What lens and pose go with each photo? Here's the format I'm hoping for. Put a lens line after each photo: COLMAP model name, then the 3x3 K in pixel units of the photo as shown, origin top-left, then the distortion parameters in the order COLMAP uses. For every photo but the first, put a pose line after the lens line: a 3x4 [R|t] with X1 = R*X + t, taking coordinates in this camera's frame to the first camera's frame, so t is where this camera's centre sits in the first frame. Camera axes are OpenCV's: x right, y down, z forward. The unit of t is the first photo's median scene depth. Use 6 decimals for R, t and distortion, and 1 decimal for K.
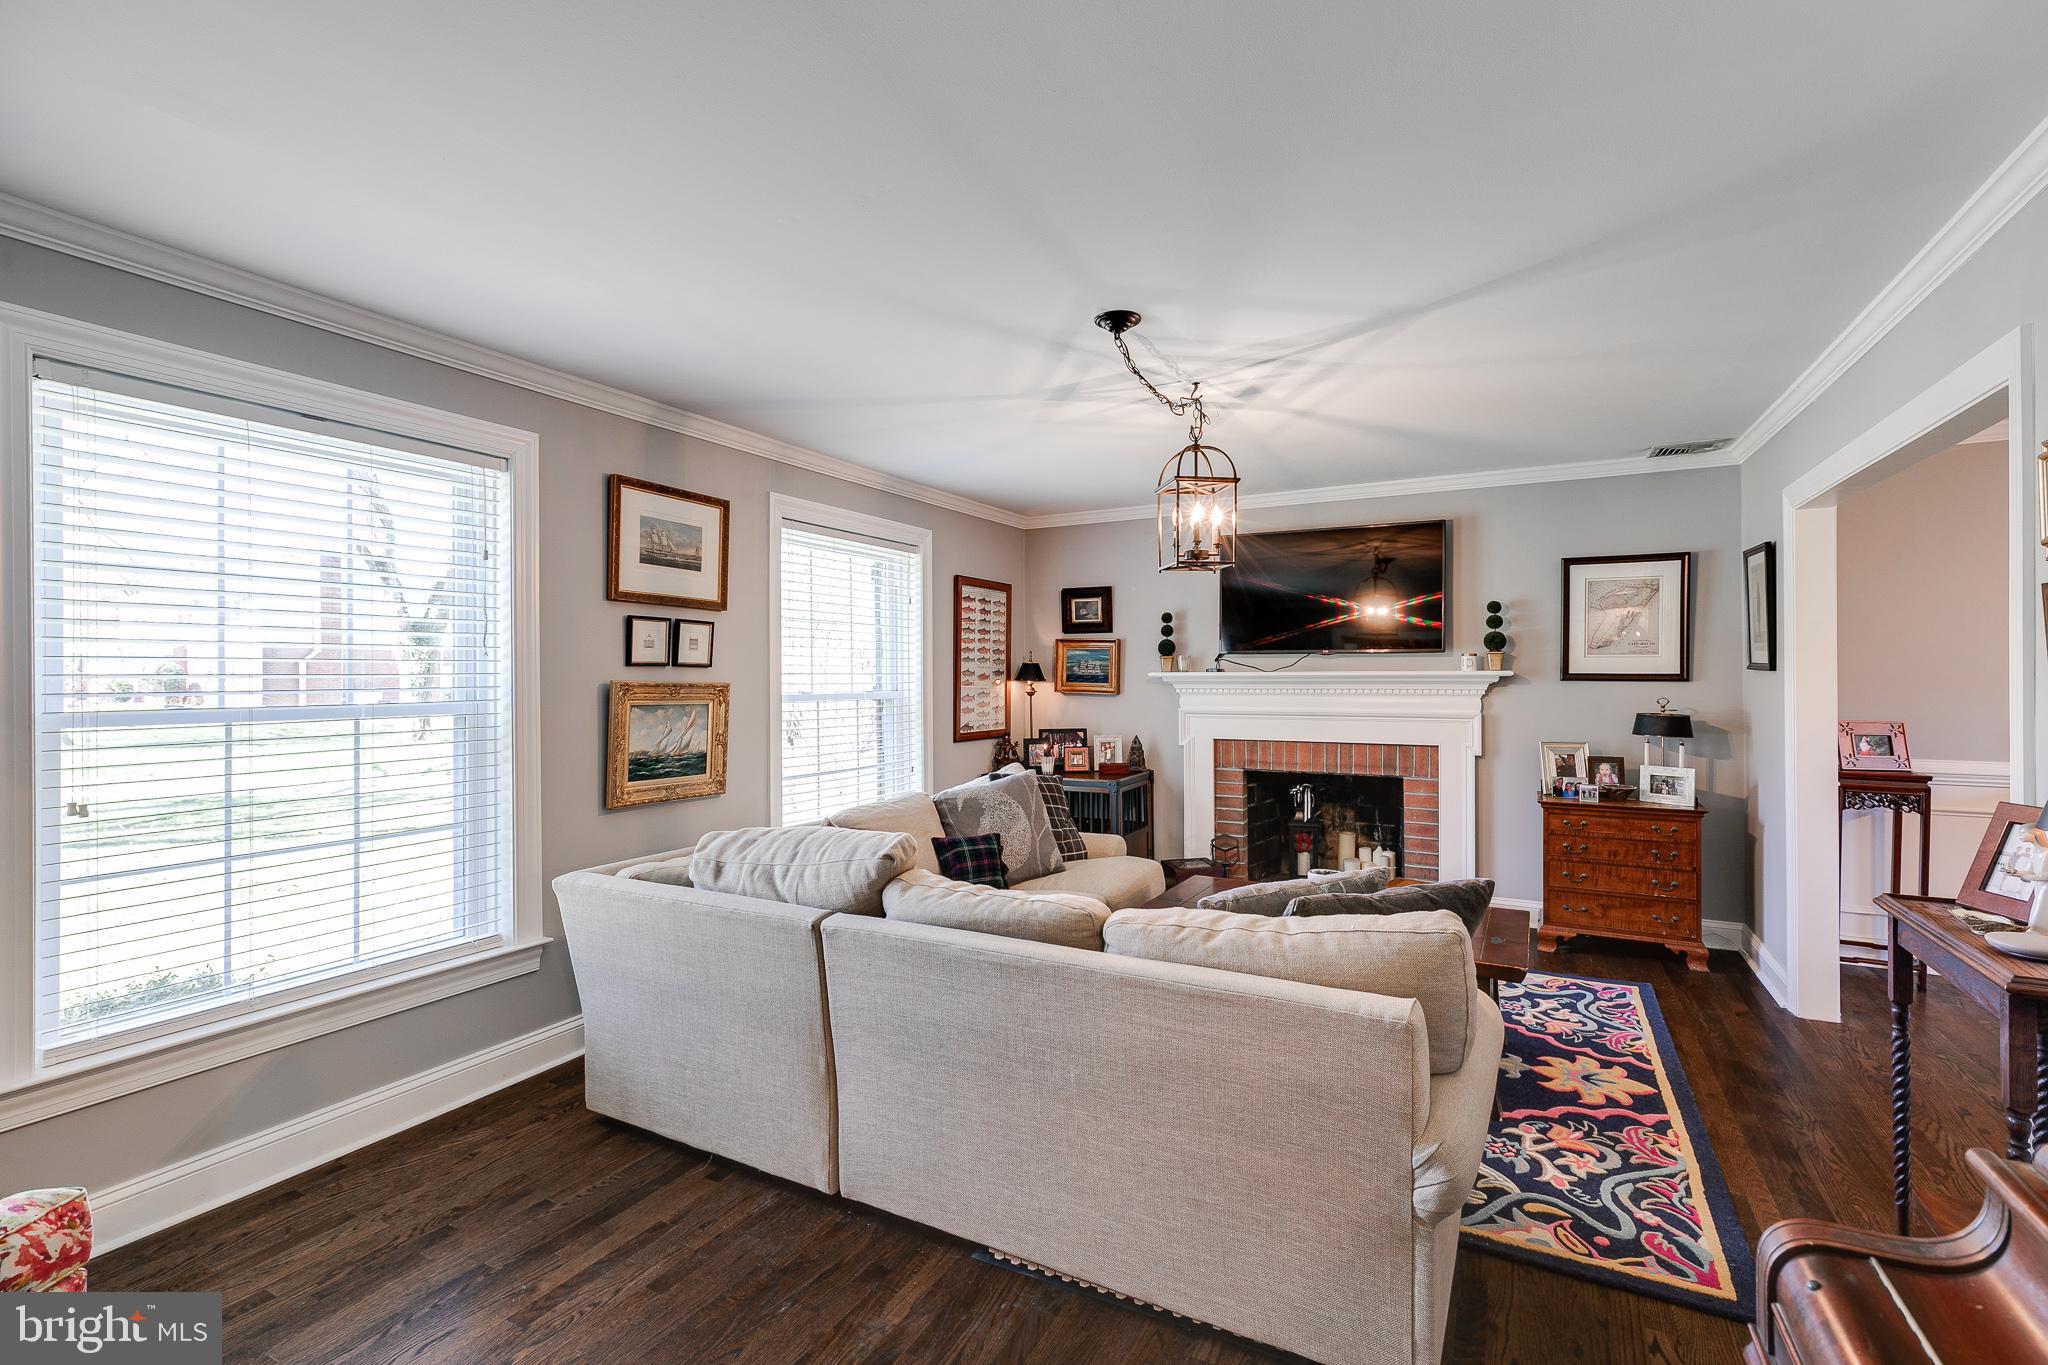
lens RADIAL K [[948.3, 0, 1024.0], [0, 948.3, 682.5], [0, 0, 1]] dist [0.001803, 0.000119]
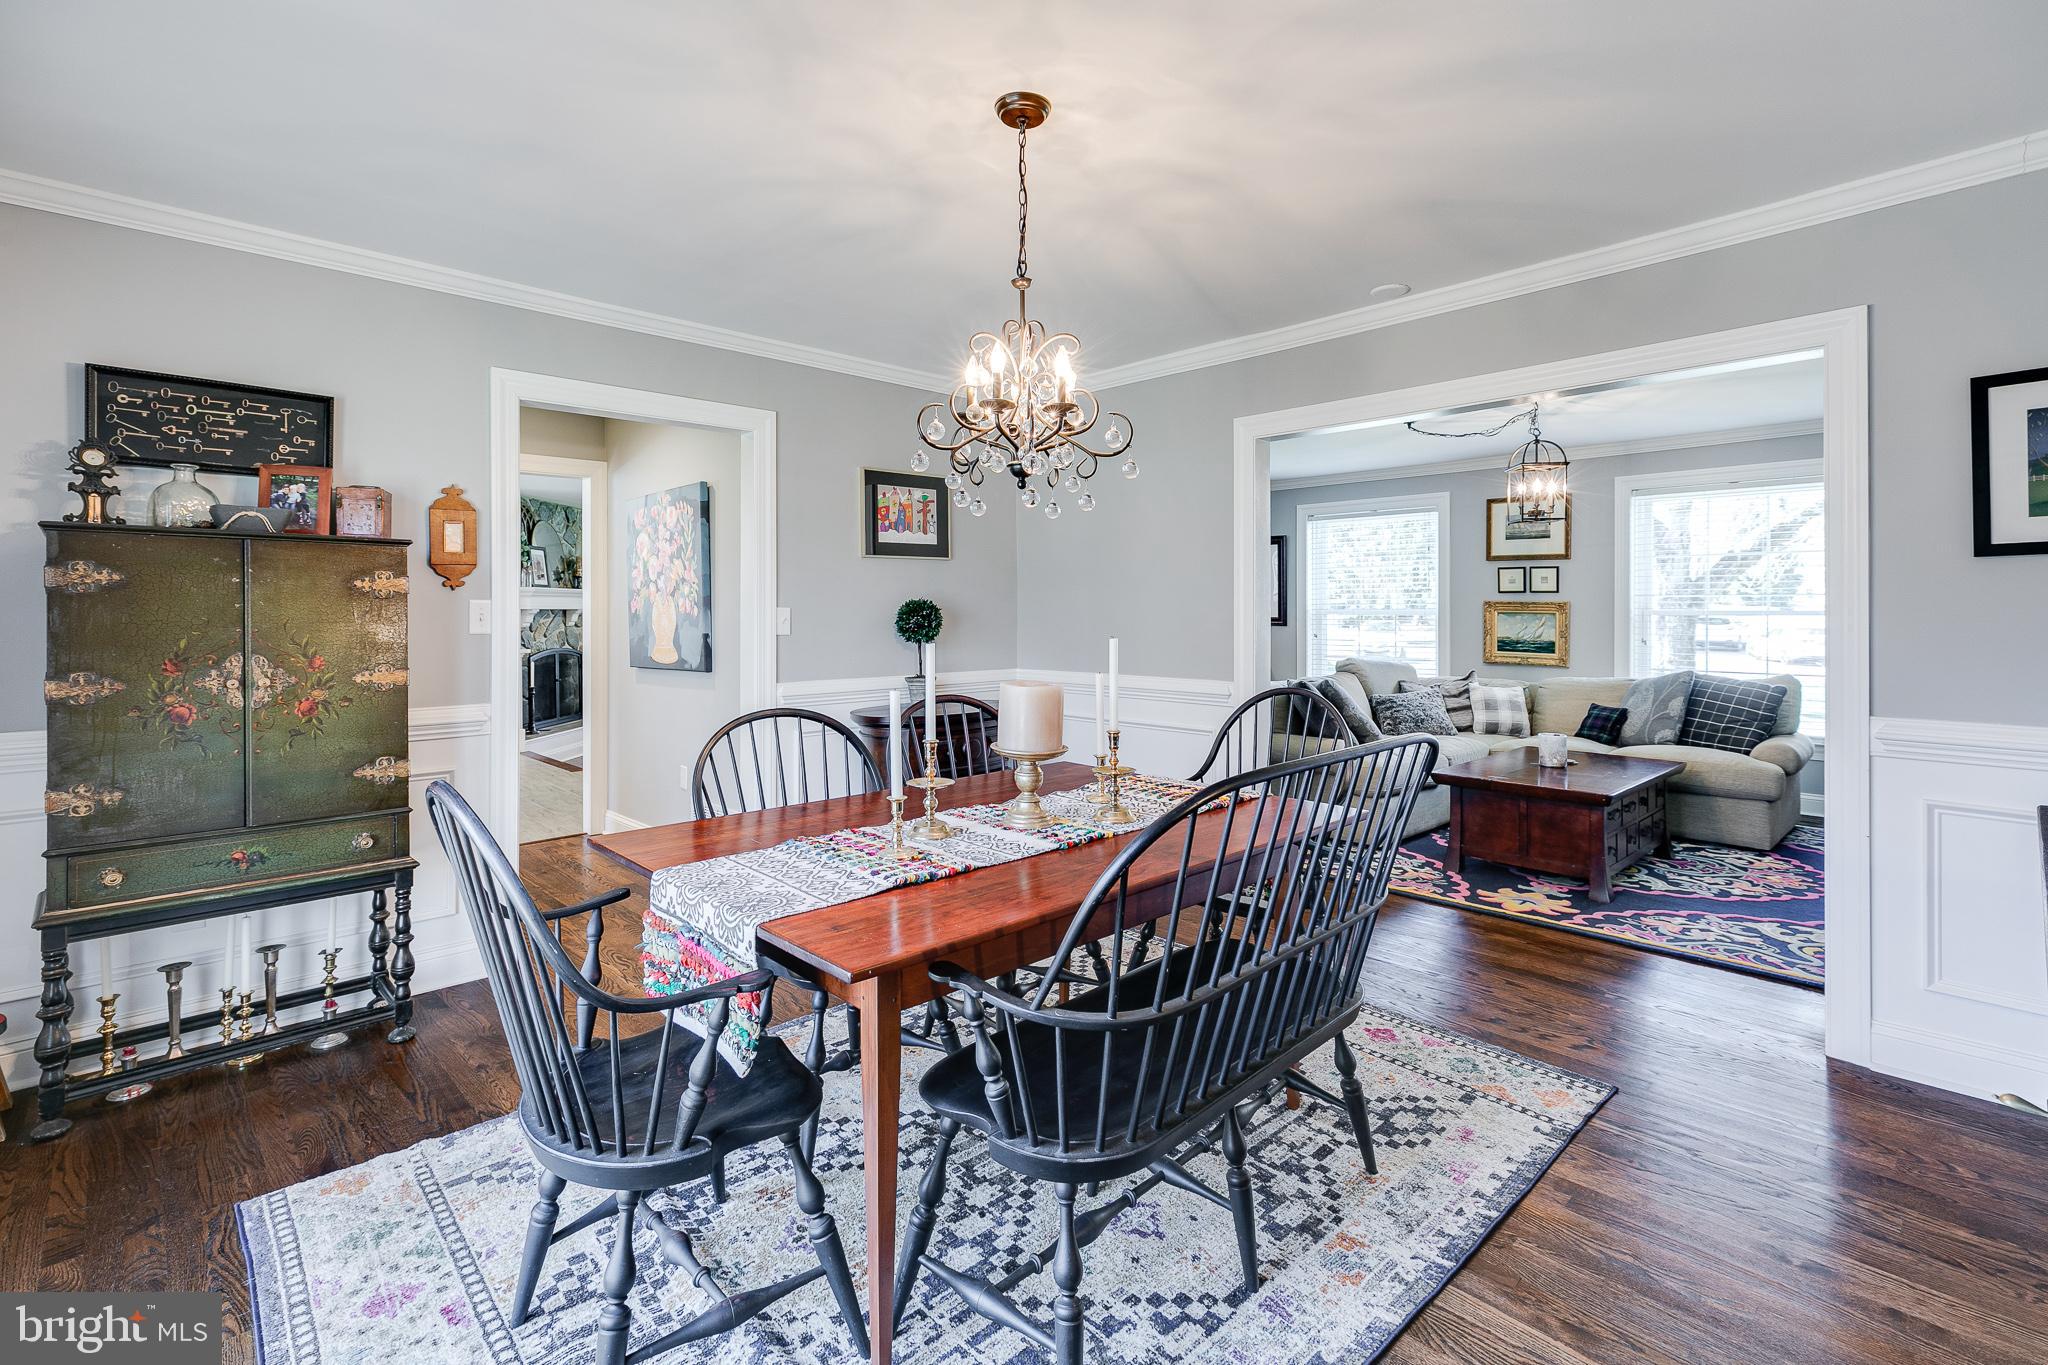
lens RADIAL K [[943.1, 0, 1022.4], [0, 943.1, 617.0], [0, 0, 1]] dist [0.001221, 0.000041]
pose [[-0.319127, 0.007070, -0.947686, 1.442456], [-0.002596, 0.999962, 0.008335, 0.015187], [0.947709, 0.005120, -0.319096, 0.561396]]
